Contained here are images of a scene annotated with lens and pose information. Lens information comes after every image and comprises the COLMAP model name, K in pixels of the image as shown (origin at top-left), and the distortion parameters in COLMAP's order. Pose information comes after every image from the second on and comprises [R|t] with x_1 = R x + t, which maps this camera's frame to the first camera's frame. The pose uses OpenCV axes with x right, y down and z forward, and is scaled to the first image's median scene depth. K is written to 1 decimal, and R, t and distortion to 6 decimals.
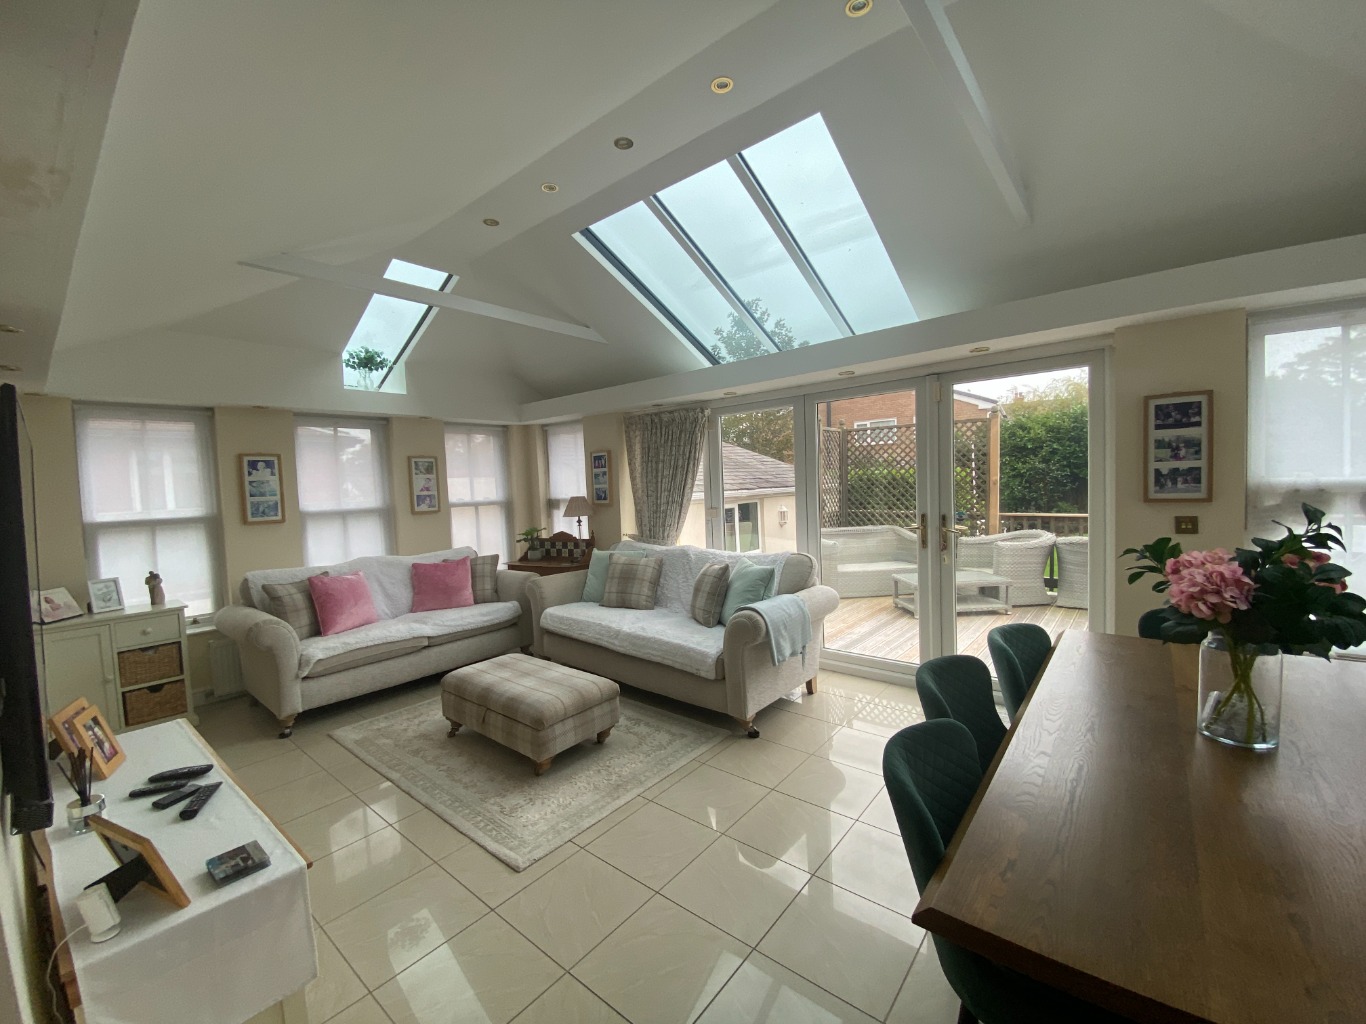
lens RADIAL K [[560.1, 0, 683.0], [0, 560.1, 512.0], [0, 0, 1]] dist [-0.024976, -0.000397]
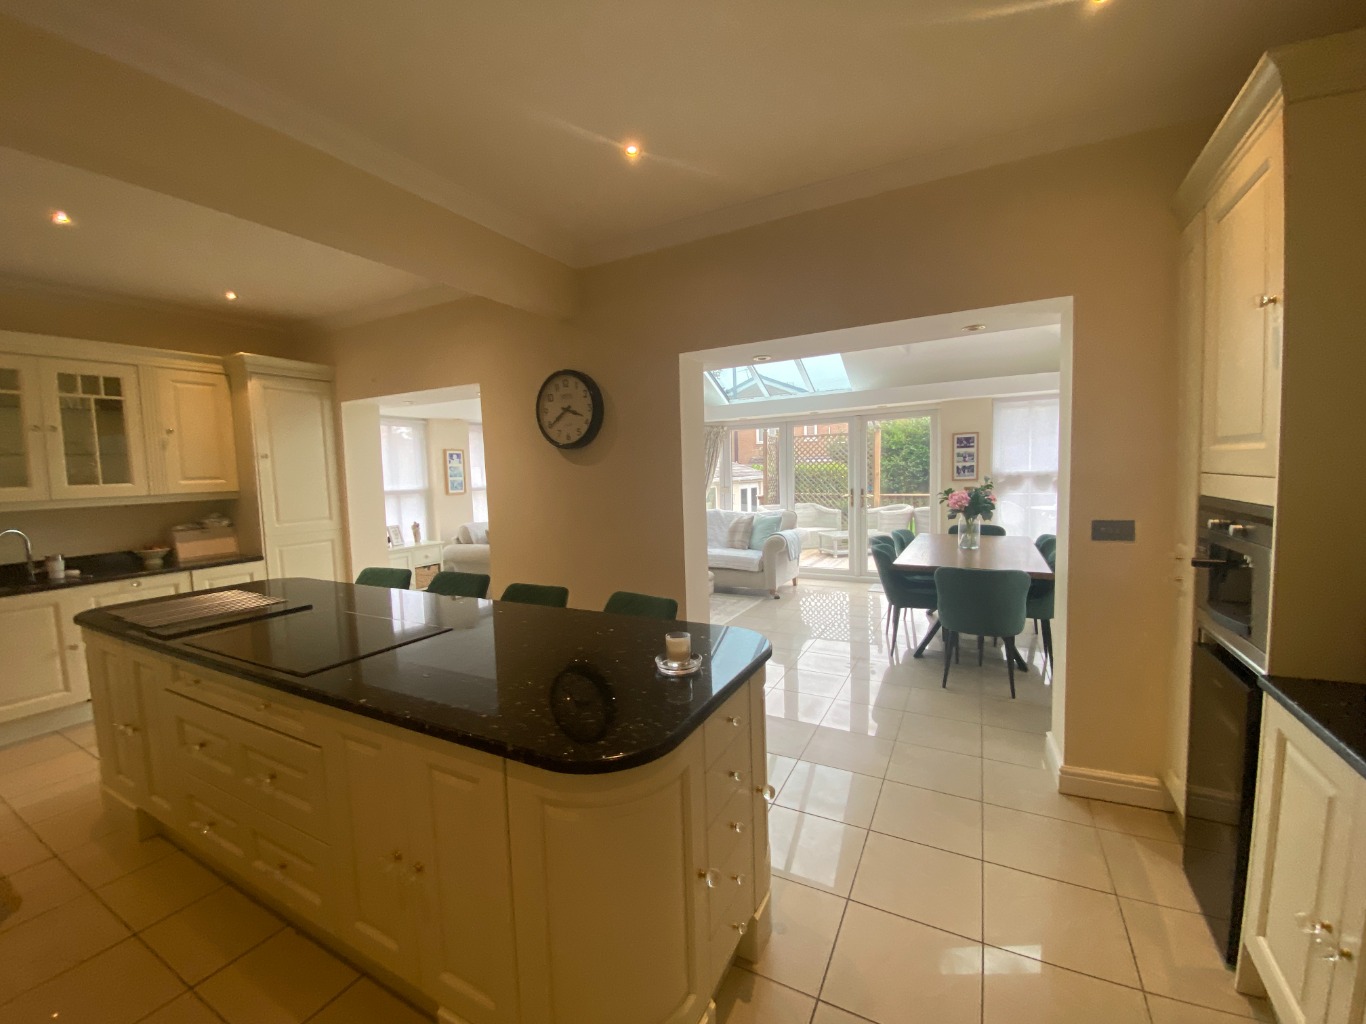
lens RADIAL K [[560.1, 0, 683.0], [0, 560.1, 512.0], [0, 0, 1]] dist [-0.024976, -0.000397]
pose [[0.978896, -0.004644, 0.204304, -0.504134], [0.002207, 0.999924, 0.012156, 0.057572], [-0.204345, -0.011448, 0.978832, -0.720082]]
